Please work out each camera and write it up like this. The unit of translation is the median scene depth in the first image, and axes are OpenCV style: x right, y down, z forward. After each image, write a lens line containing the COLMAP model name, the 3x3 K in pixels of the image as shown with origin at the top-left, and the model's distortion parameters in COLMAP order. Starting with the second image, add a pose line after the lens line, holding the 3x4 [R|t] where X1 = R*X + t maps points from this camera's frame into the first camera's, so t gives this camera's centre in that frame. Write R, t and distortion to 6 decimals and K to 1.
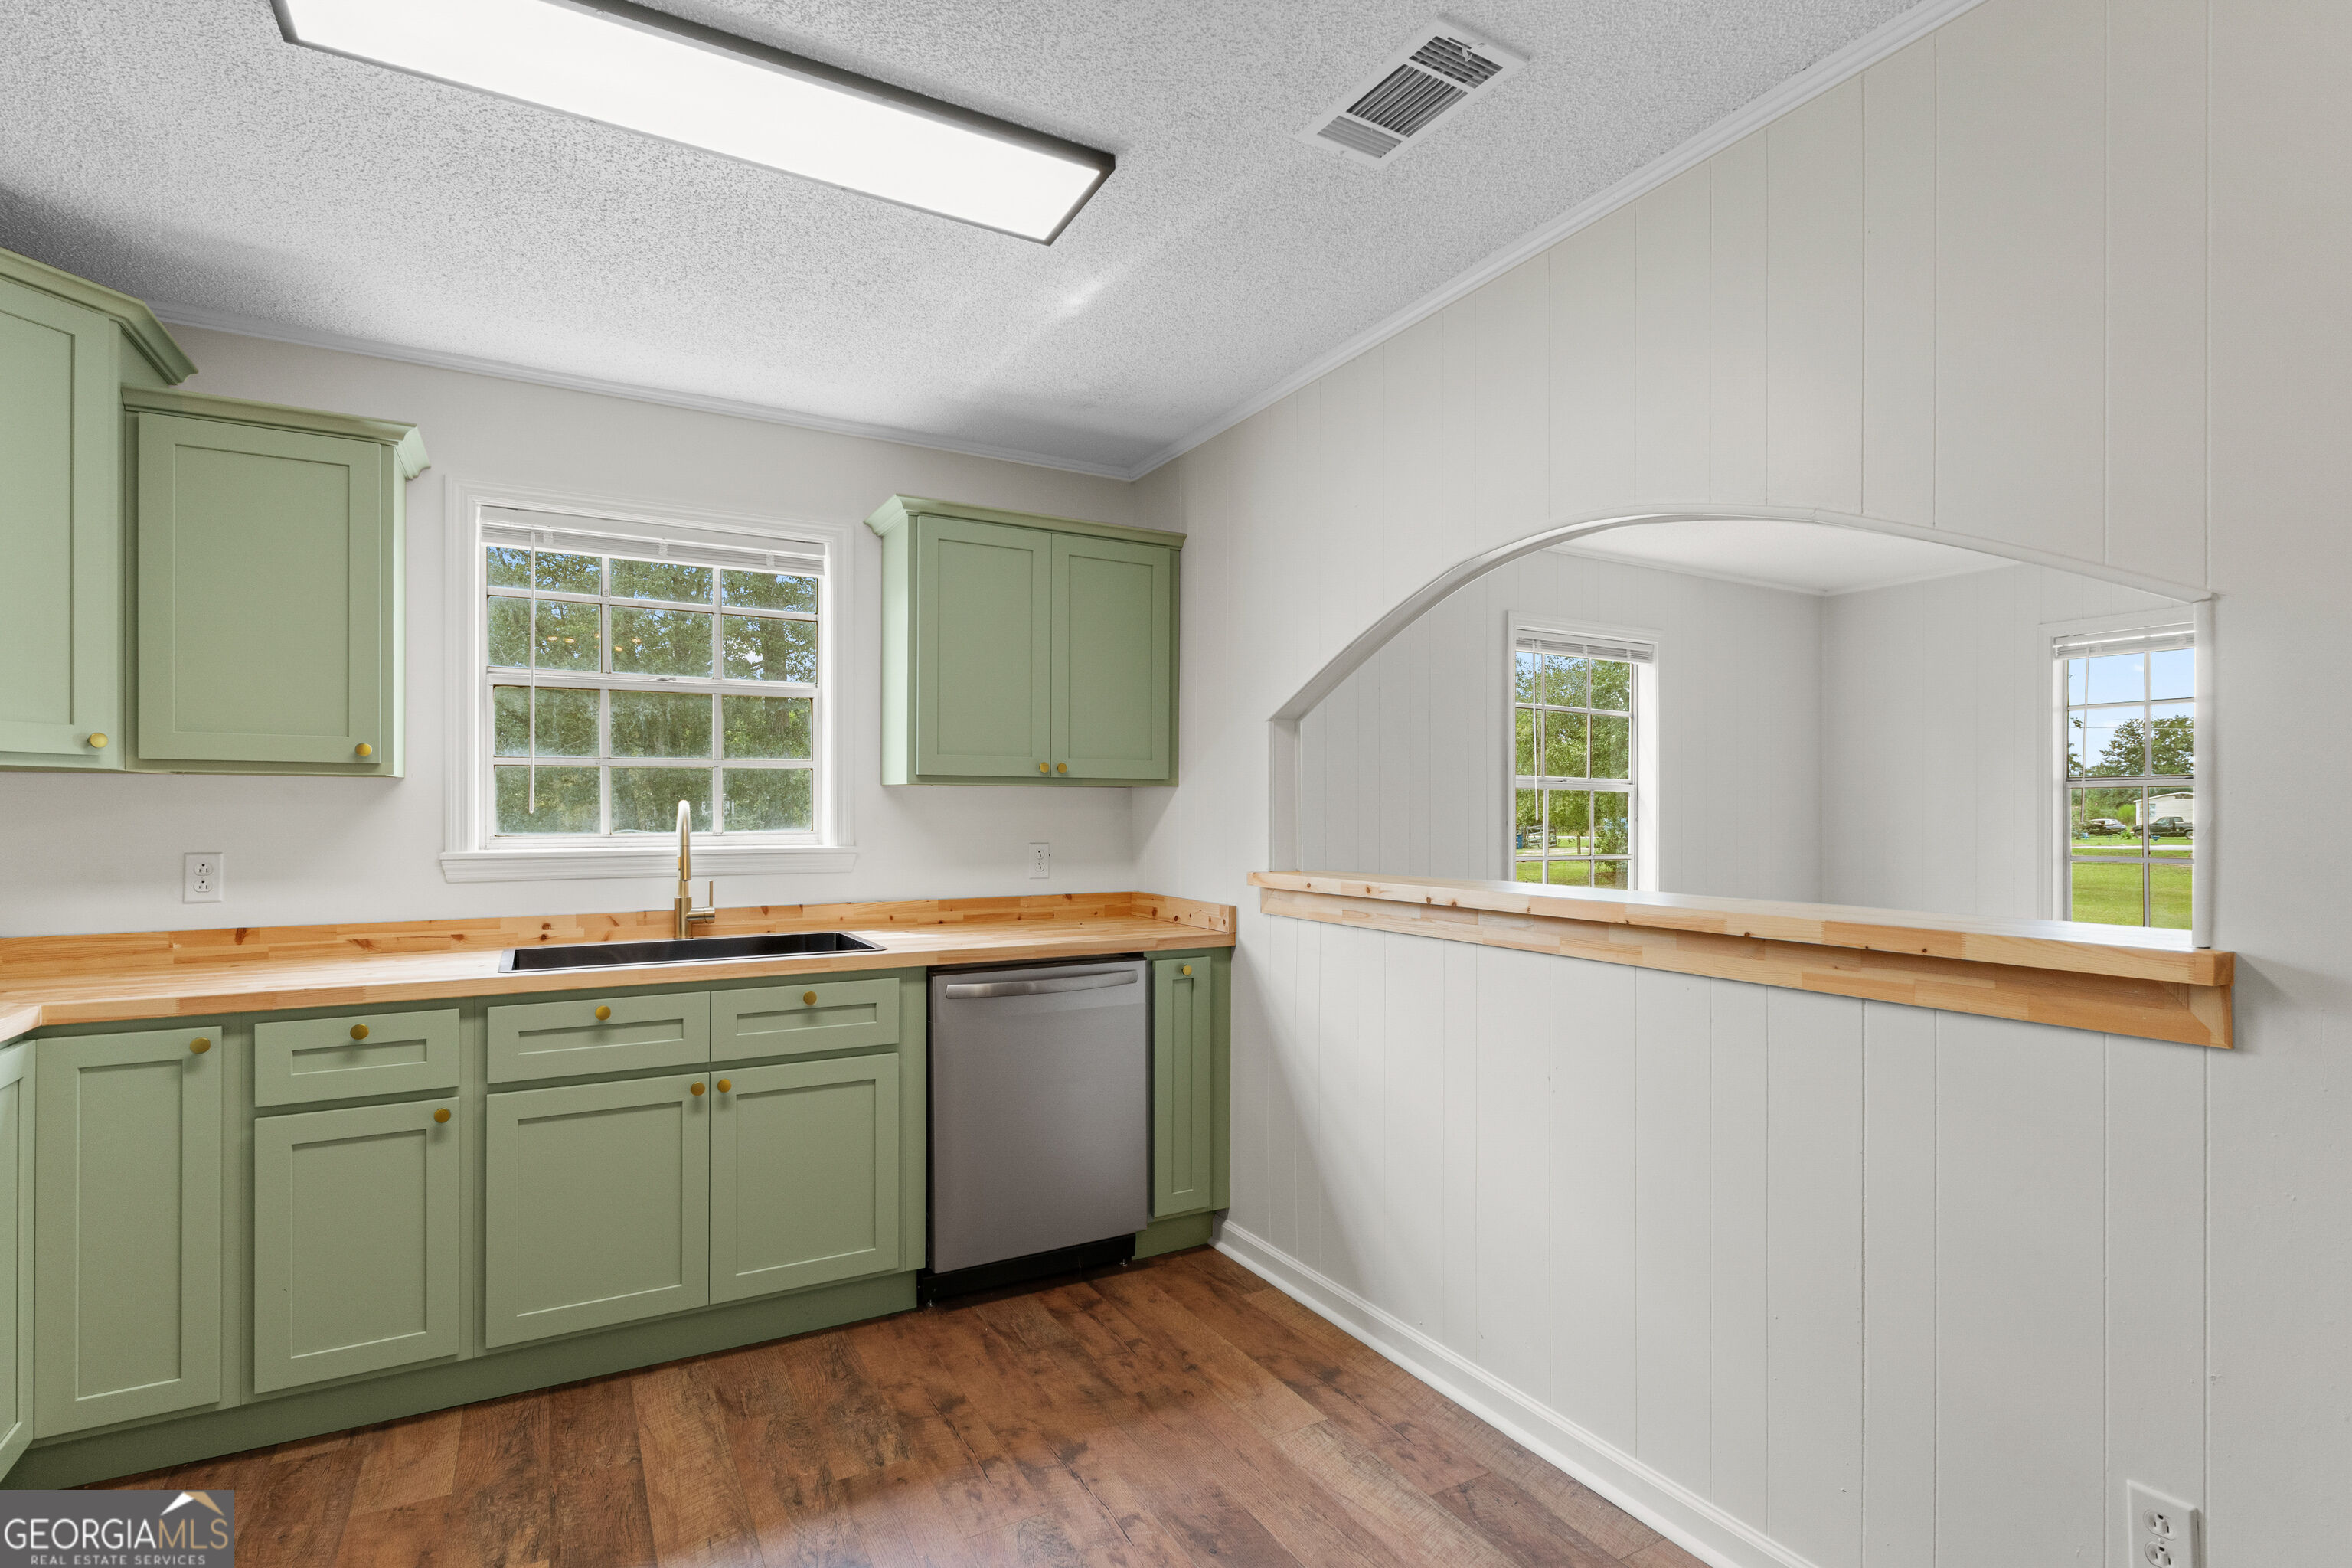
lens RADIAL K [[1129.4, 0, 1178.5], [0, 1129.4, 813.7], [0, 0, 1]] dist [0.002622, -0.000439]
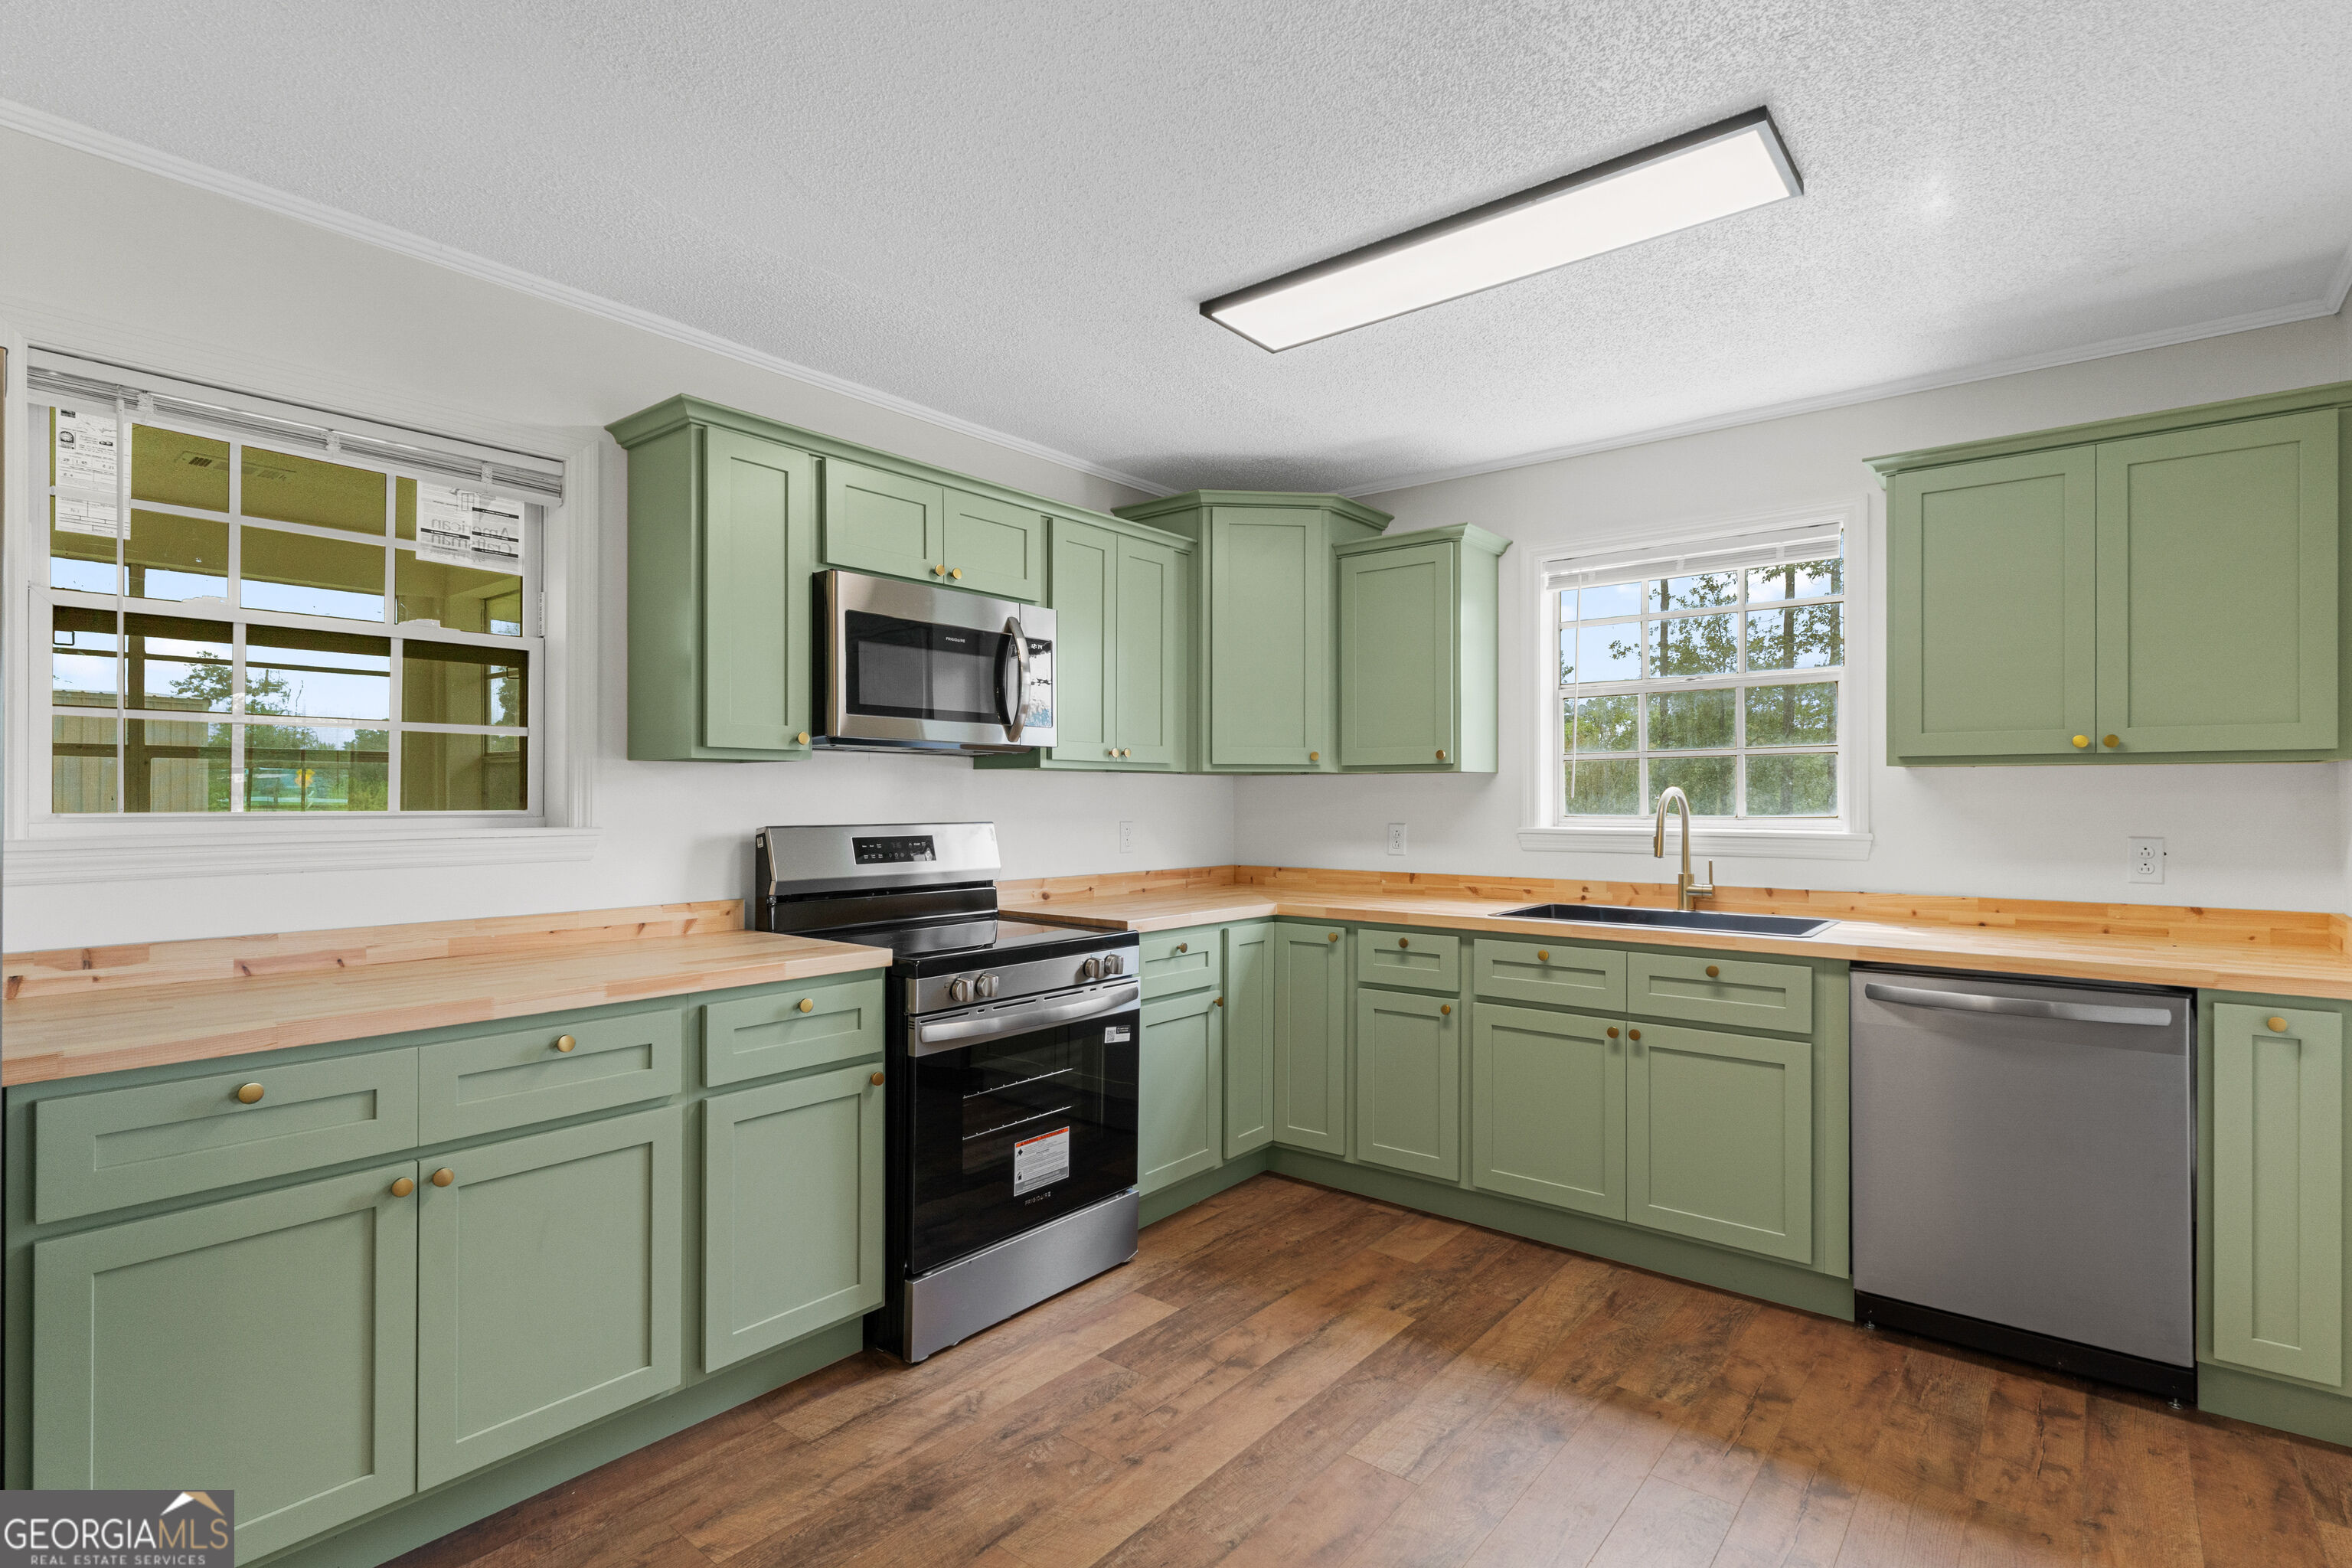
lens RADIAL K [[1129.4, 0, 1180.4], [0, 1129.4, 797.3], [0, 0, 1]] dist [0.001122, 0.000080]
pose [[0.369688, -0.000730, -0.929155, 0.454690], [-0.001229, 0.999998, -0.001274, 0.000696], [0.929155, 0.001613, 0.369687, 0.133386]]
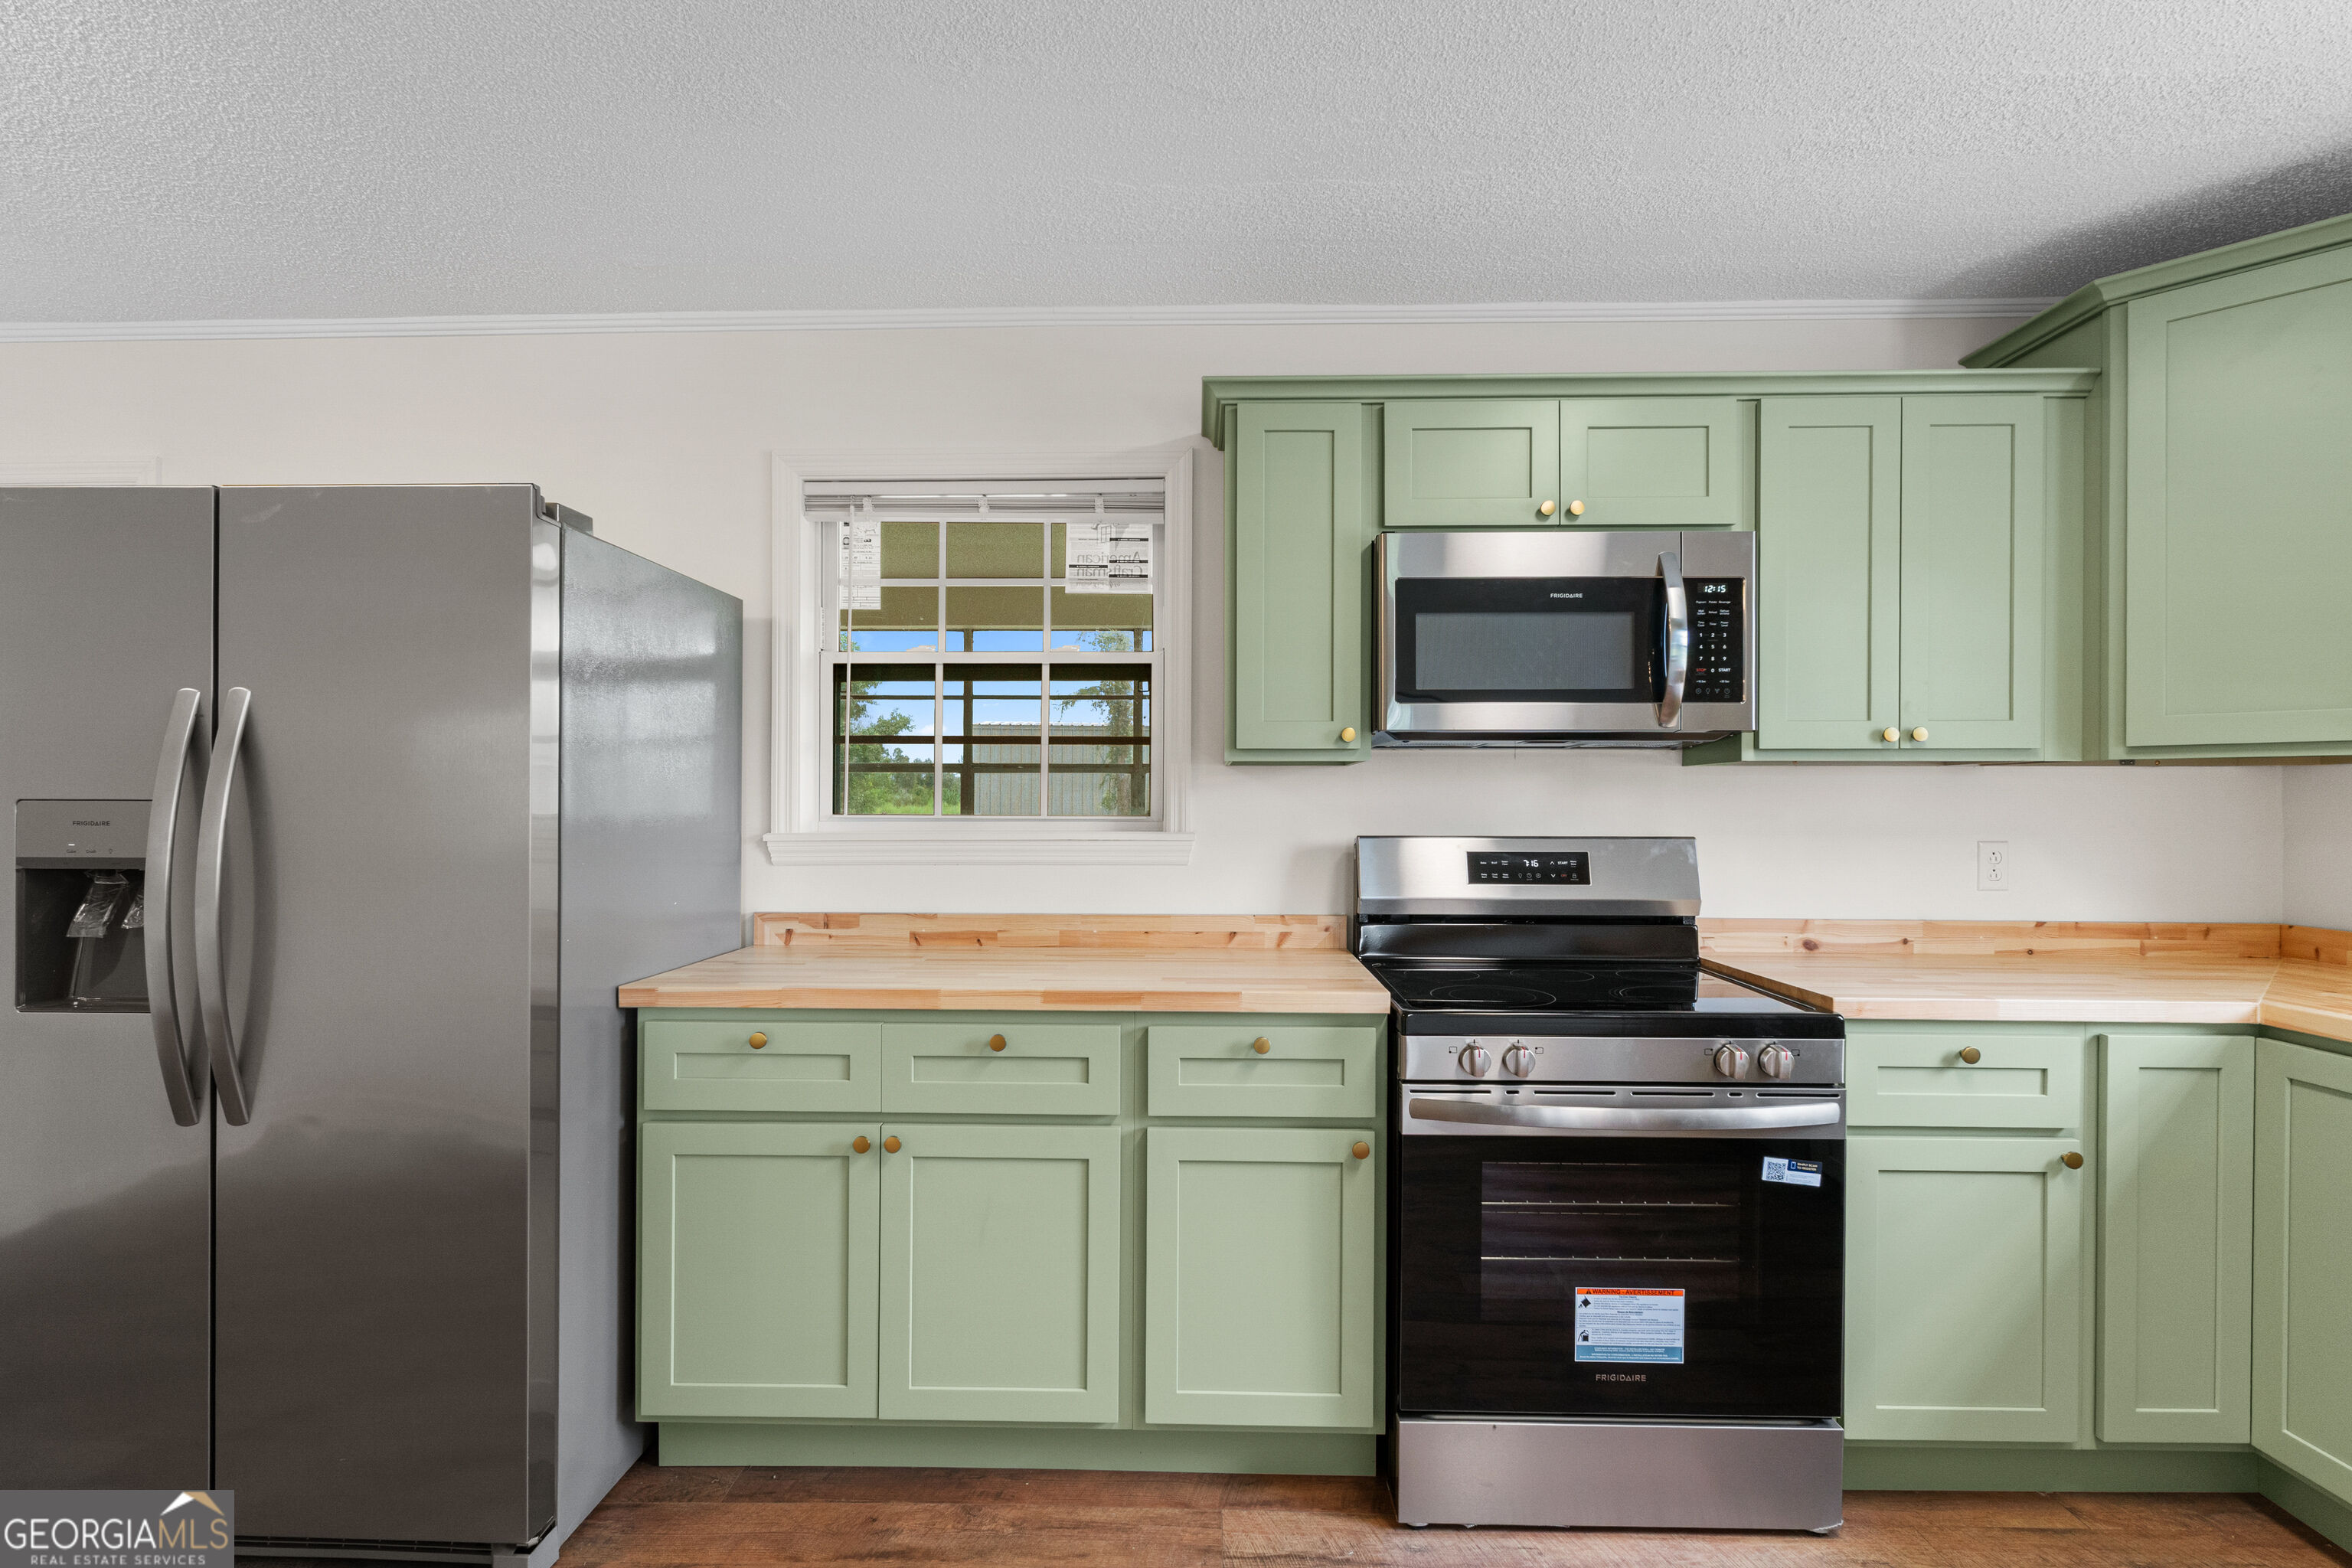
lens RADIAL K [[1124.8, 0, 1181.6], [0, 1124.8, 801.9], [0, 0, 1]] dist [0.001428, 0.000489]
pose [[-0.510509, -0.001088, -0.859872, 0.218151], [-0.002855, 0.999996, 0.000430, -0.000994], [0.859868, 0.002675, -0.510510, 0.505466]]
